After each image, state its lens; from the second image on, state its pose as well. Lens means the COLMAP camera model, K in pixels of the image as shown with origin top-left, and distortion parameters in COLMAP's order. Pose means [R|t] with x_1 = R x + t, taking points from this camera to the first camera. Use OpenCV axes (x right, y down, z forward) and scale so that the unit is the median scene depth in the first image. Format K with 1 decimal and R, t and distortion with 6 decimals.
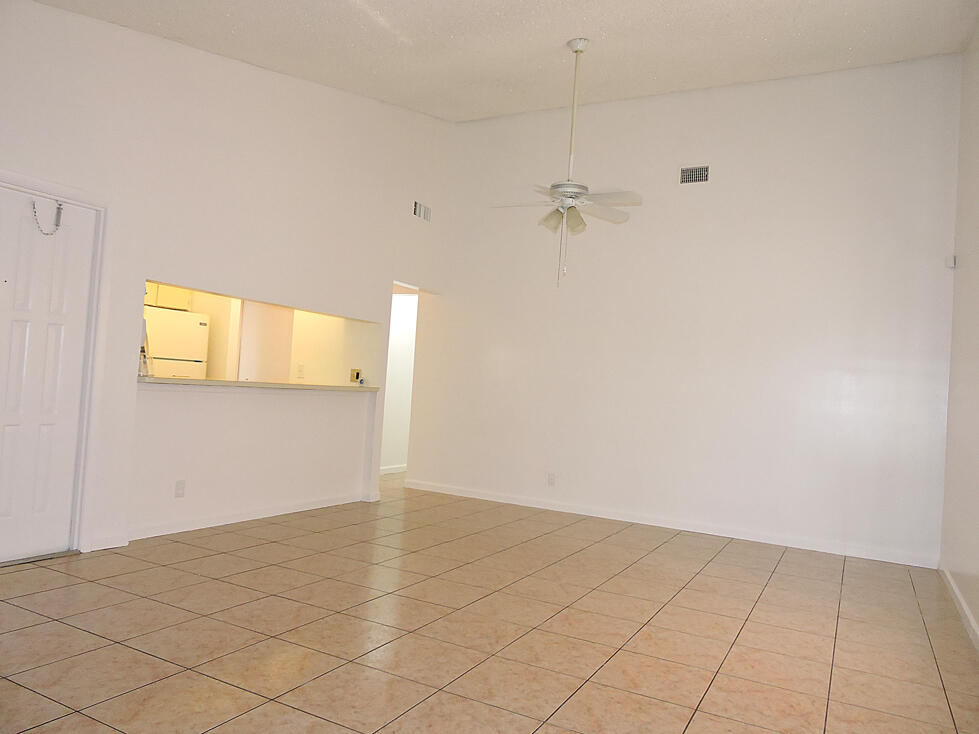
lens RADIAL K [[703.1, 0, 493.3], [0, 703.1, 367.7], [0, 0, 1]] dist [-0.000132, 0.000007]
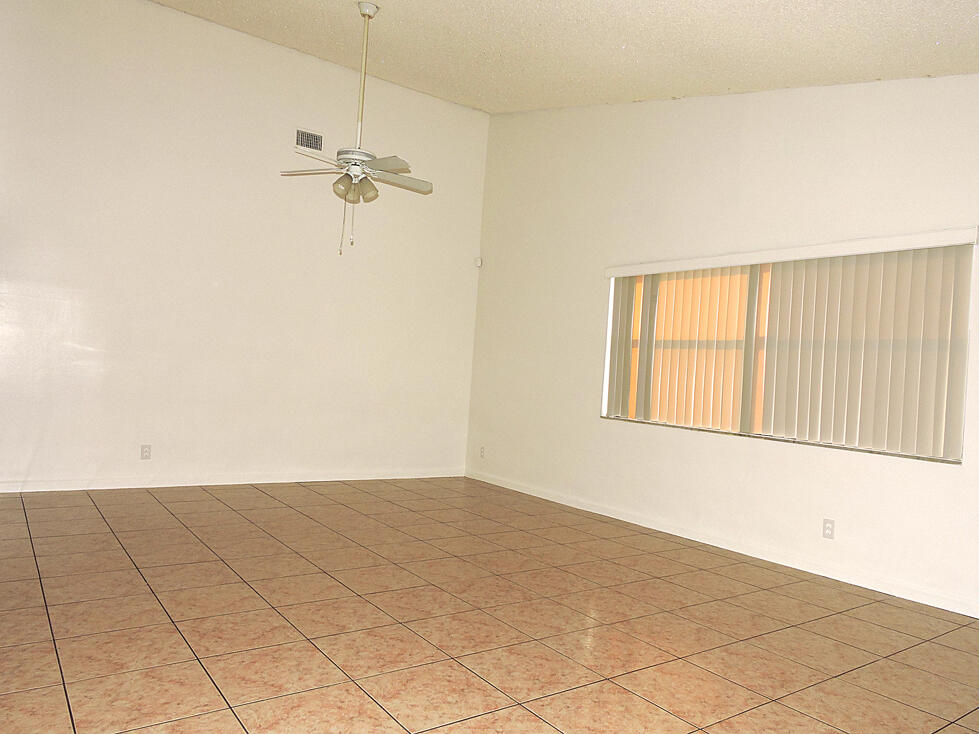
lens RADIAL K [[703.1, 0, 490.8], [0, 703.1, 366.7], [0, 0, 1]] dist [-0.000132, 0.000007]
pose [[0.445539, -0.032295, 0.894680, -0.996777], [-0.060459, 0.995982, 0.066059, -0.051860], [-0.893219, -0.083523, 0.441796, 0.530859]]
